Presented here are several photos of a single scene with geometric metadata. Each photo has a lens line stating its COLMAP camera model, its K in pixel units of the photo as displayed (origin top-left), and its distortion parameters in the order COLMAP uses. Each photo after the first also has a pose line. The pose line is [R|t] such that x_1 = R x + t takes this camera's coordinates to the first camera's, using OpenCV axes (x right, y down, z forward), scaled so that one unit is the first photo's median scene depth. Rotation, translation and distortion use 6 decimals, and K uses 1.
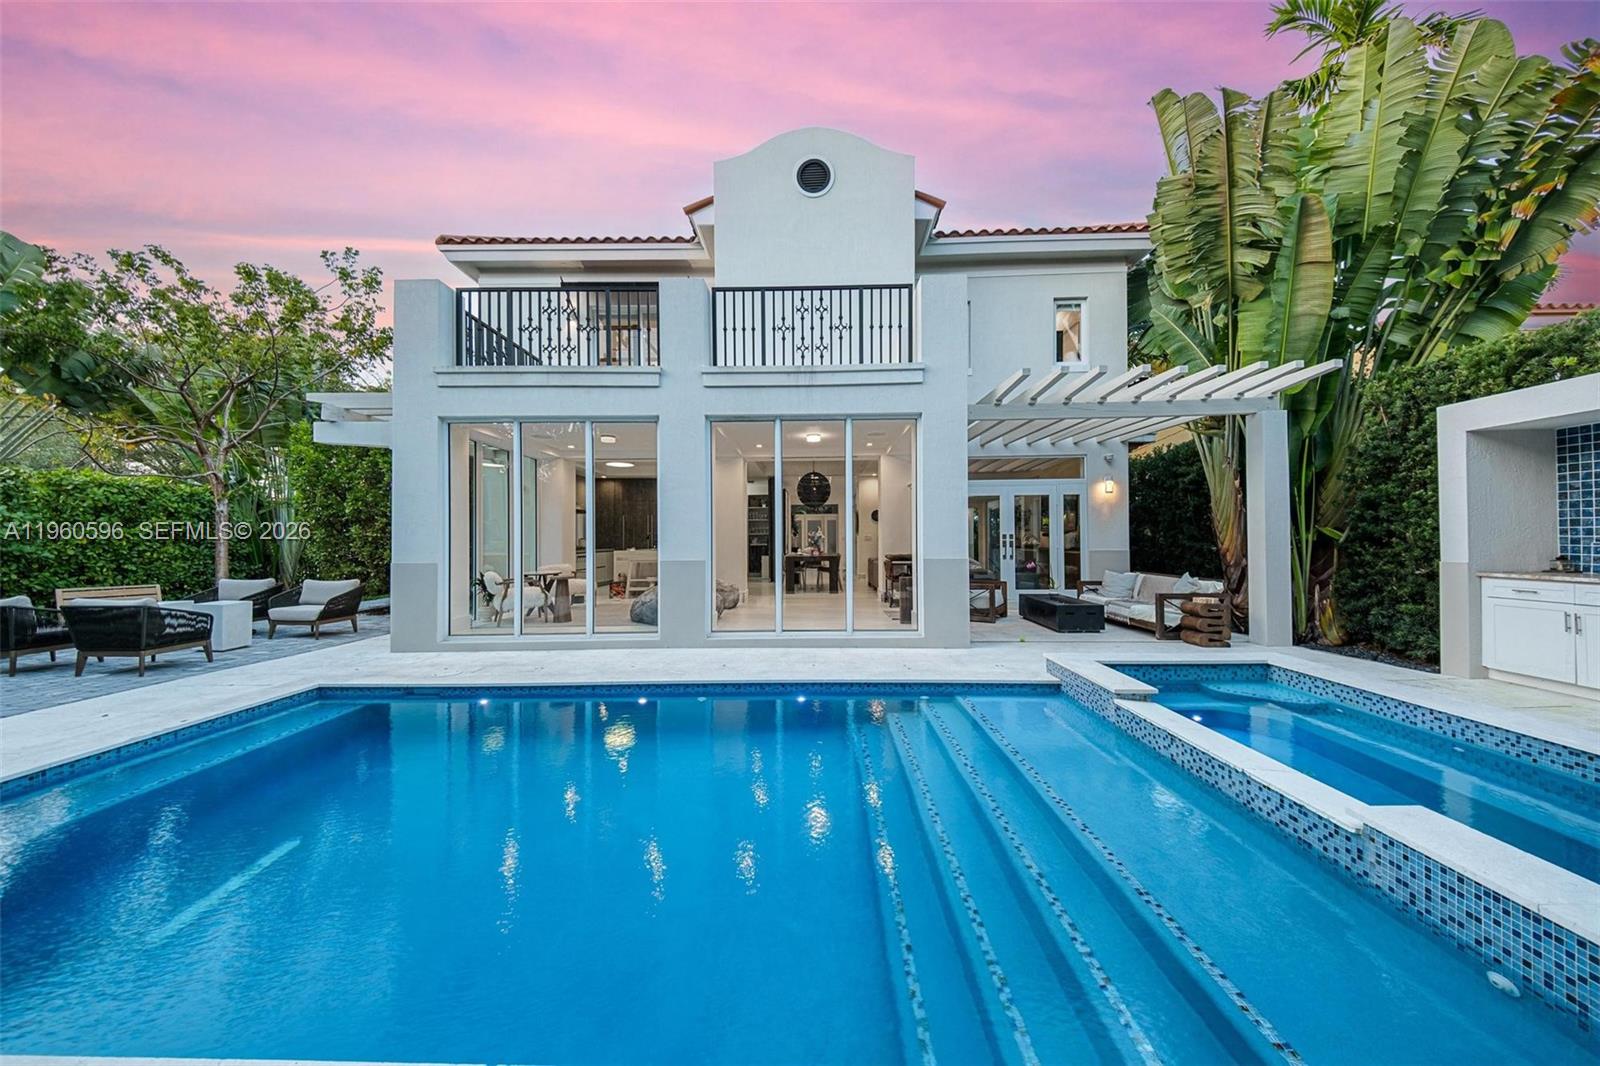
lens RADIAL K [[547.3, 0, 803.9], [0, 547.3, 538.6], [0, 0, 1]] dist [0.012533, -0.006294]
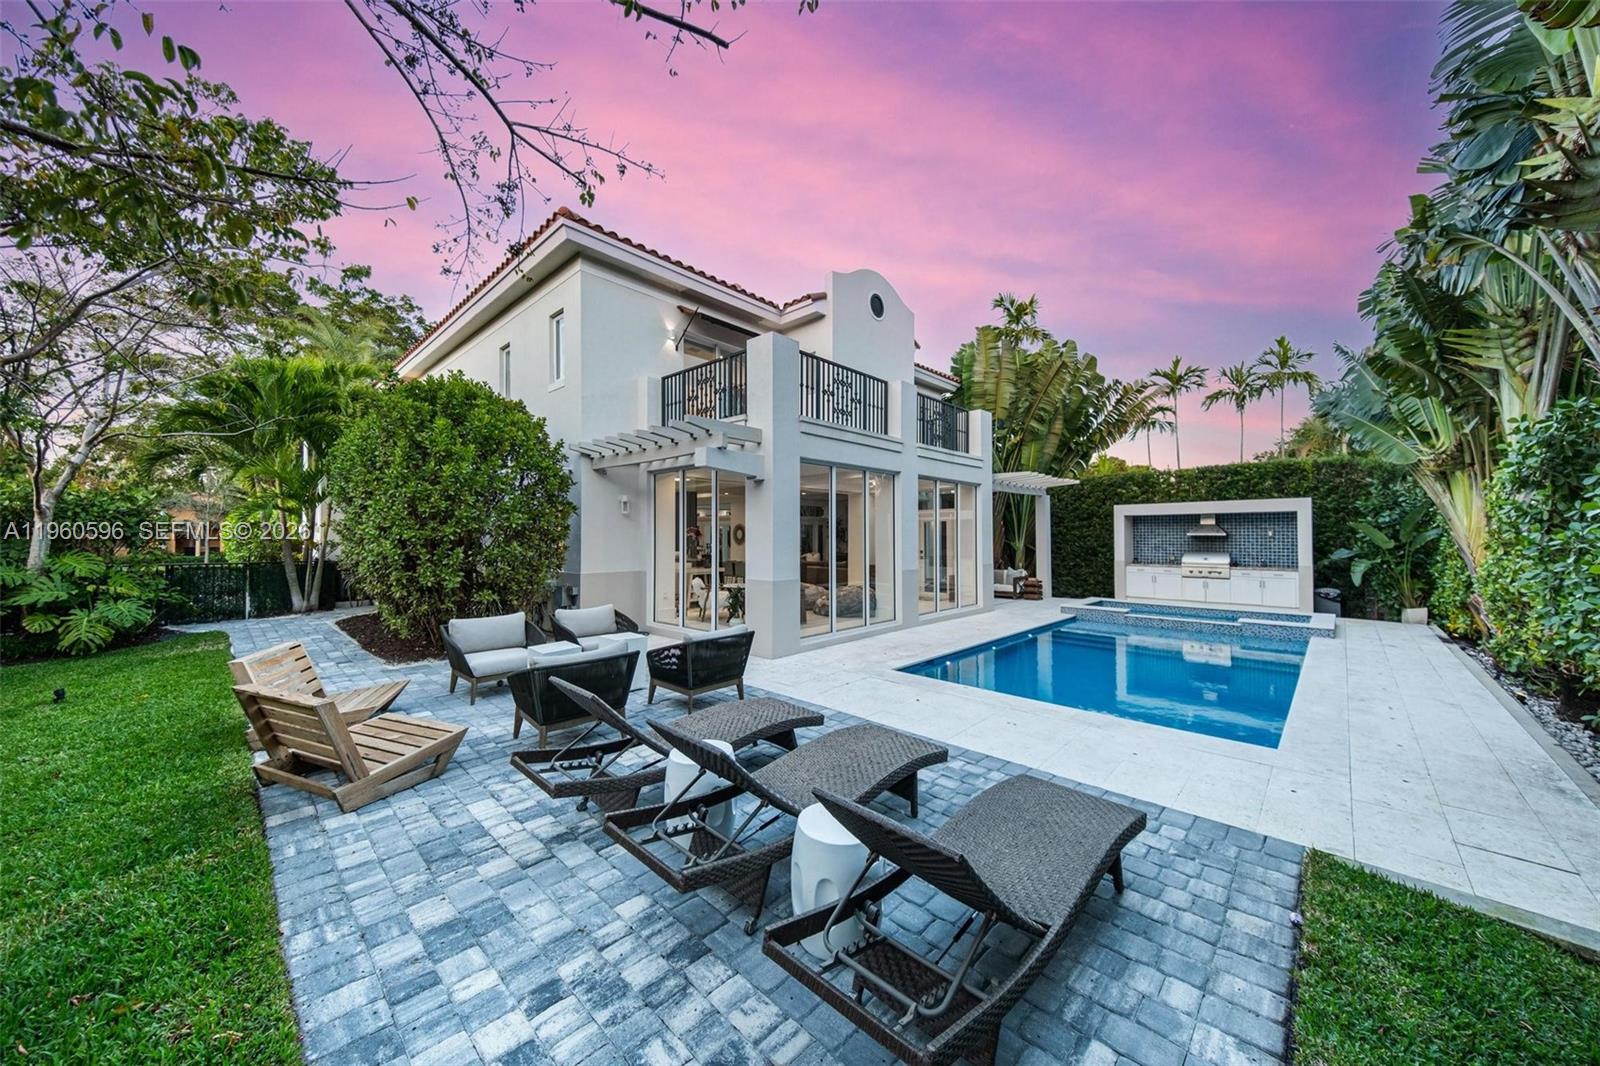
lens RADIAL K [[557.6, 0, 793.9], [0, 557.6, 533.7], [0, 0, 1]] dist [0.011972, -0.000036]
pose [[0.693315, 0.009797, 0.720568, -1.131464], [-0.012991, 0.999915, -0.001095, -0.039525], [-0.720518, -0.008602, 0.693383, 0.119462]]
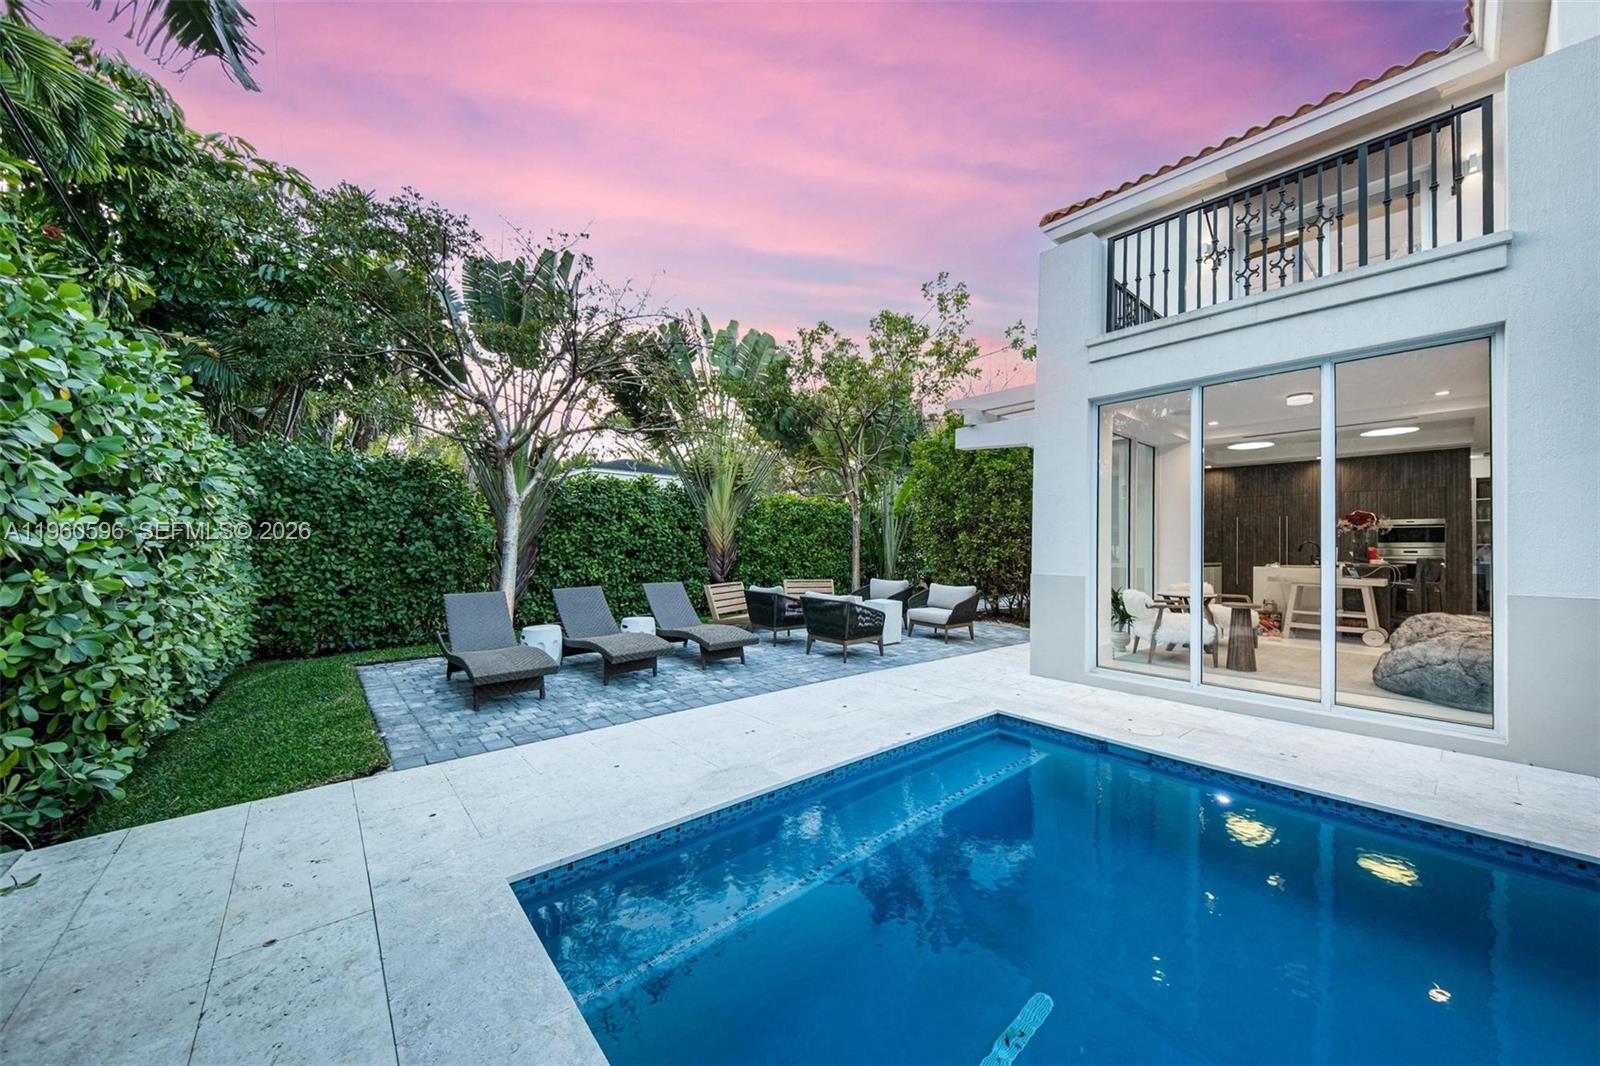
lens RADIAL K [[557.6, 0, 793.9], [0, 557.6, 533.7], [0, 0, 1]] dist [0.011972, -0.000036]
pose [[0.651239, -0.000967, -0.758872, -0.235092], [-0.015722, 0.999767, -0.014767, -0.000393], [0.758710, 0.021548, 0.651072, 0.090125]]
